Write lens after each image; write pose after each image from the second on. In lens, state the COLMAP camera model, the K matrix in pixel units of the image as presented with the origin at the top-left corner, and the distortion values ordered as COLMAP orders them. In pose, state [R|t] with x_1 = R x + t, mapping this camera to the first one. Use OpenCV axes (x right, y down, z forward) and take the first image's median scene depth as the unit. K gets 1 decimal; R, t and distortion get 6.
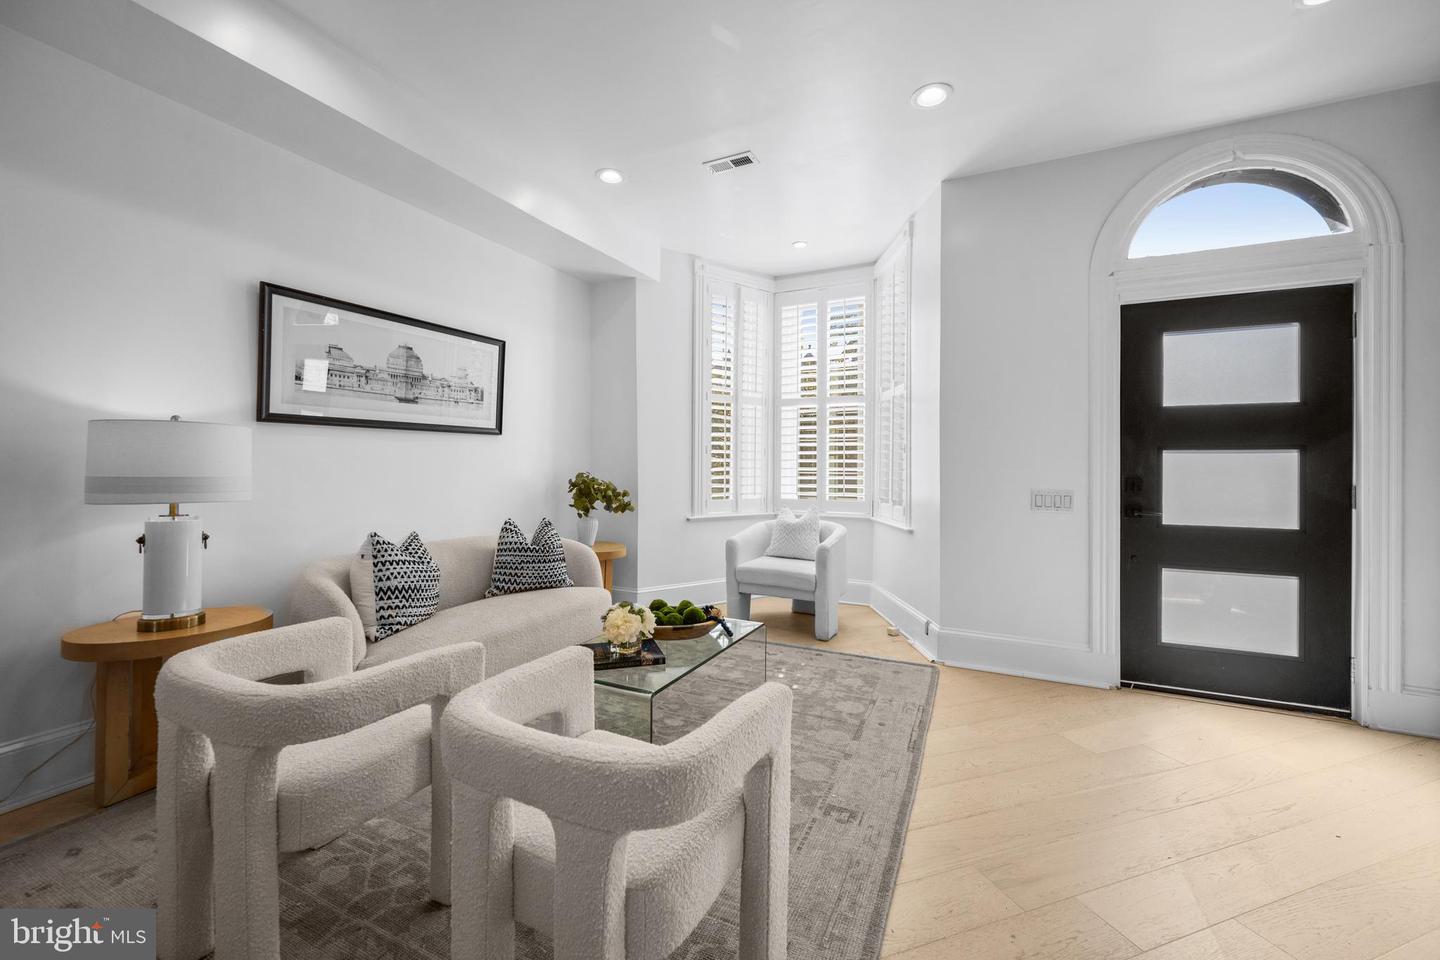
lens RADIAL K [[584.9, 0, 726.8], [0, 584.9, 461.3], [0, 0, 1]] dist [0.000710, -0.000037]
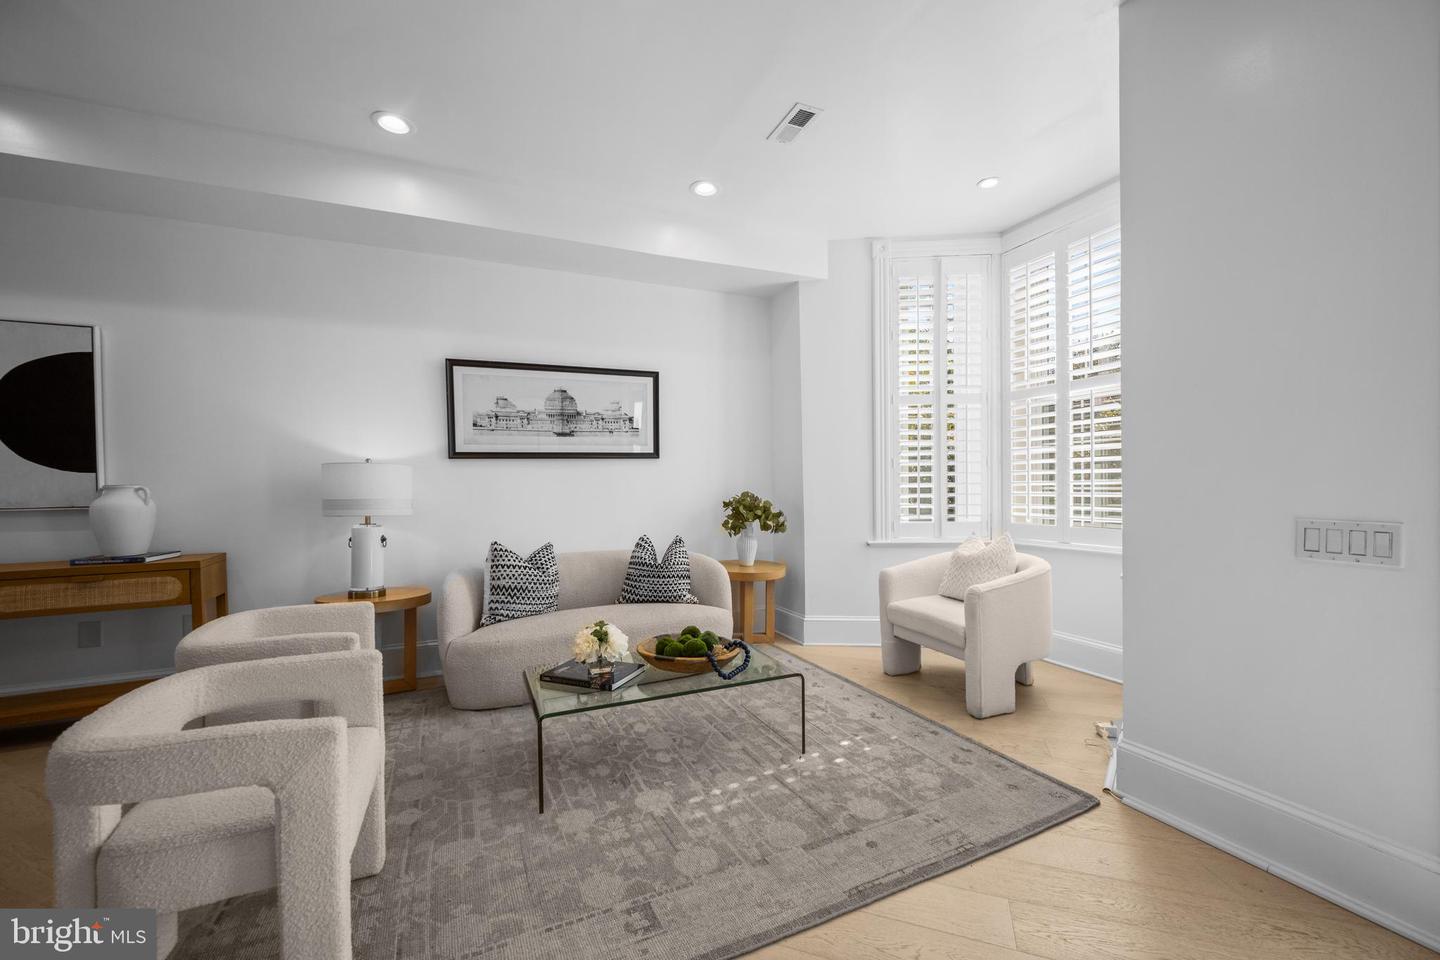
lens RADIAL K [[584.9, 0, 726.2], [0, 584.9, 488.6], [0, 0, 1]] dist [0.000710, -0.000037]
pose [[0.758722, -0.013258, -0.651280, 0.481252], [0.024083, 0.999680, 0.007706, 0.006888], [0.650969, -0.021531, 0.758799, 0.286343]]
